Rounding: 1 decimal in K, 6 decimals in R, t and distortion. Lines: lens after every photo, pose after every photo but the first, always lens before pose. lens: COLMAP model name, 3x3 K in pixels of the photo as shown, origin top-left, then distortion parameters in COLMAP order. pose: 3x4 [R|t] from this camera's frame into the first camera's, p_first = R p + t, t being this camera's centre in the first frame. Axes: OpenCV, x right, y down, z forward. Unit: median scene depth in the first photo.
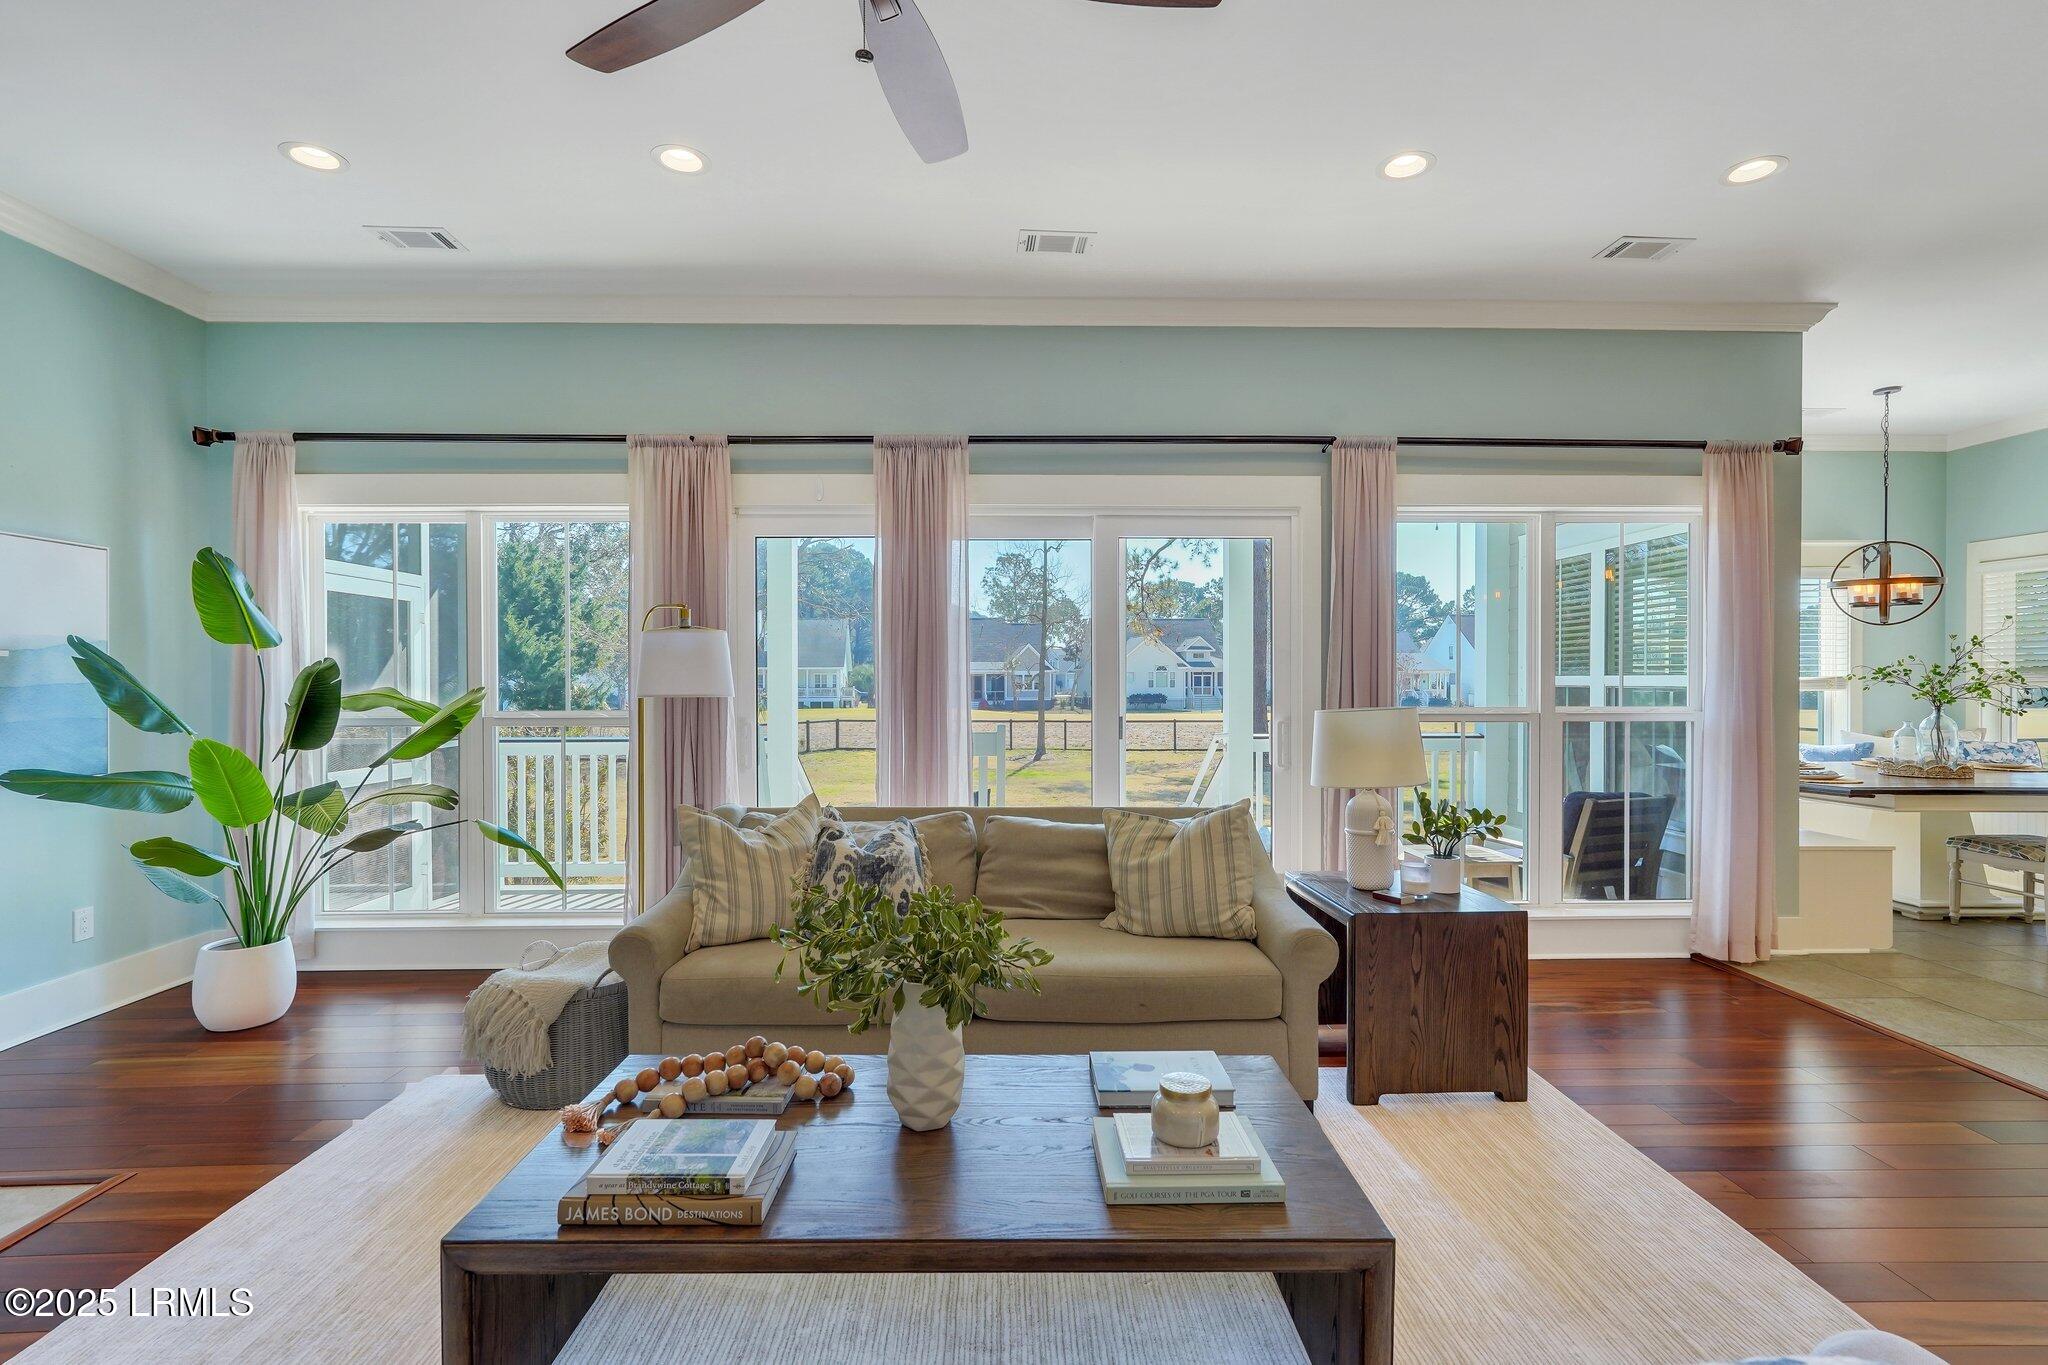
lens RADIAL K [[957.7, 0, 1020.9], [0, 957.7, 685.4], [0, 0, 1]] dist [-0.002104, 0.000162]
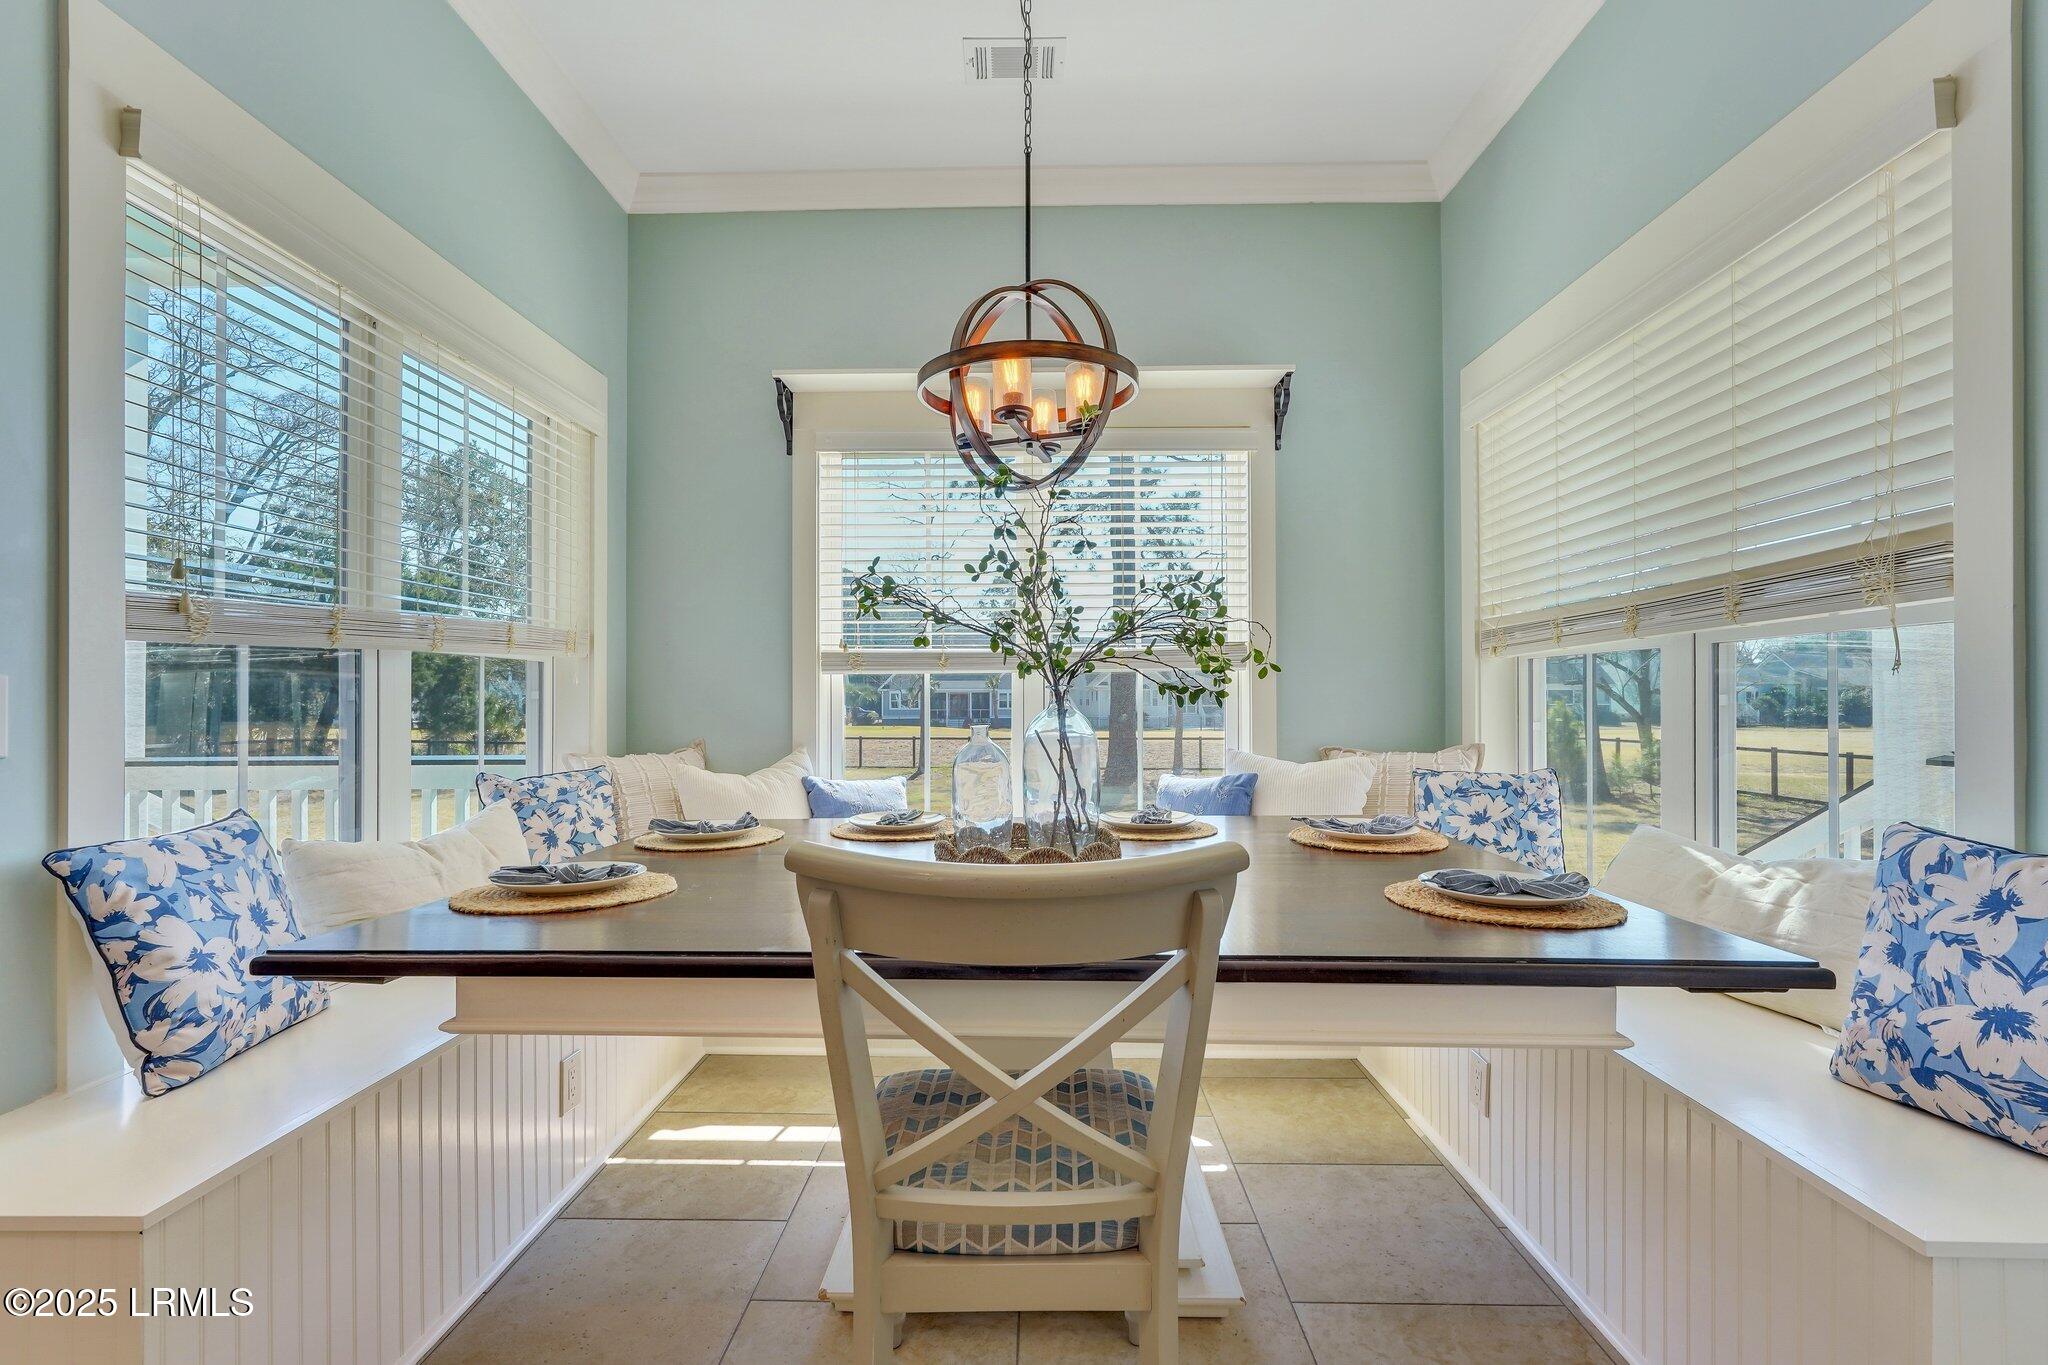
lens RADIAL K [[897.5, 0, 1023.7], [0, 897.5, 699.1], [0, 0, 1]] dist [0.001888, 0.000680]
pose [[0.998433, -0.003539, -0.055843, 1.228034], [0.003081, 0.999961, -0.008280, 0.037681], [0.055870, 0.008095, 0.998405, 0.817507]]
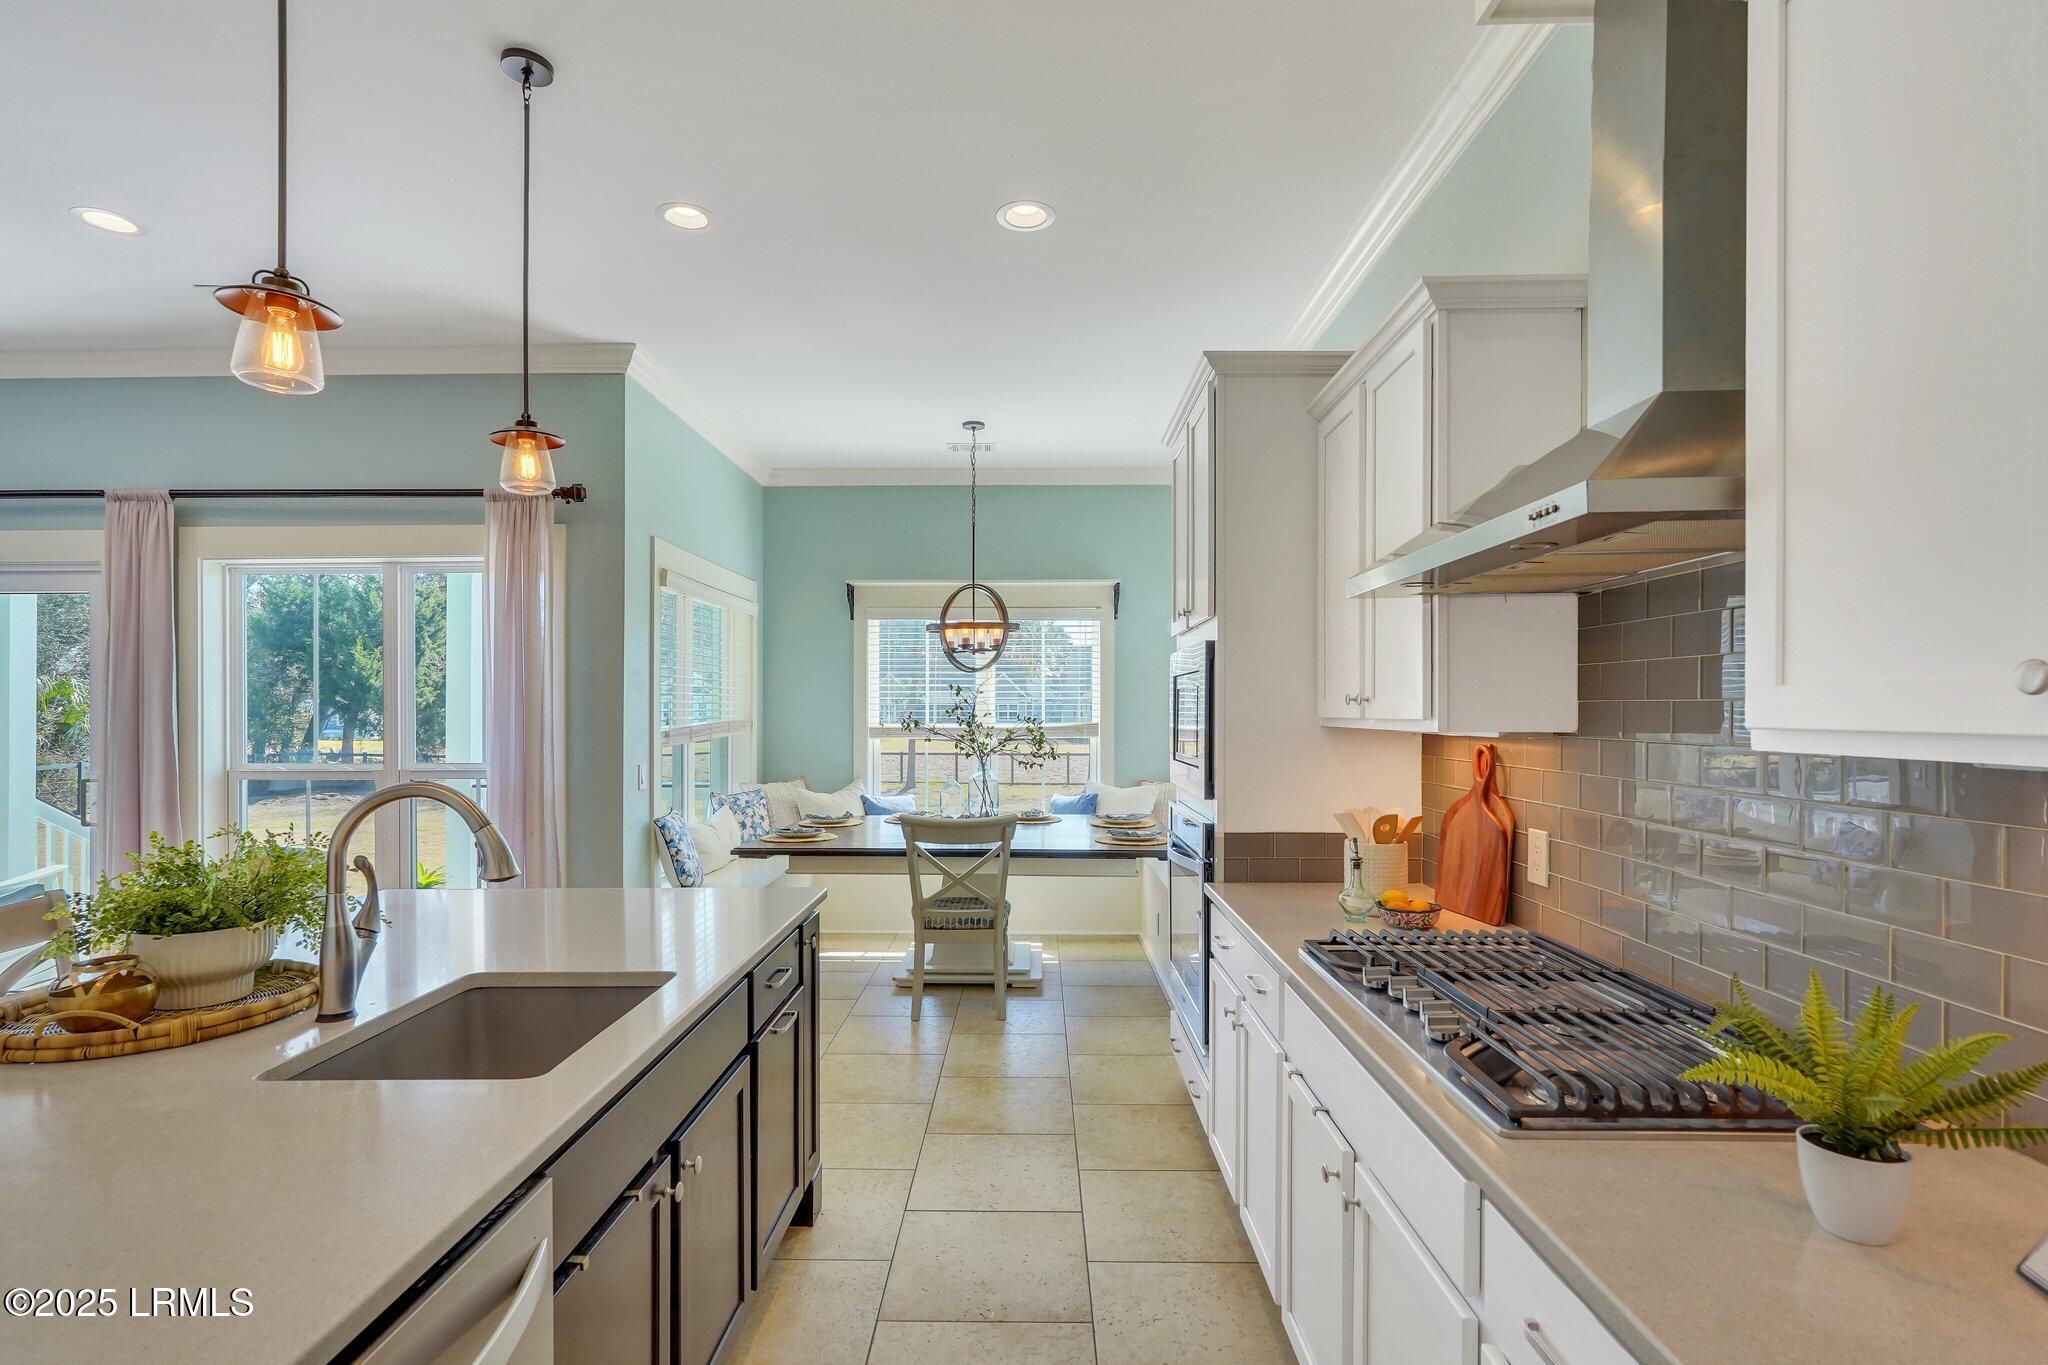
lens RADIAL K [[988.0, 0, 1030.7], [0, 988.0, 700.4], [0, 0, 1]] dist [-0.002701, -0.000187]
pose [[0.999227, -0.001782, -0.039283, 1.328415], [0.001307, 0.999926, -0.012128, -0.031248], [0.039301, 0.012067, 0.999155, 0.032315]]
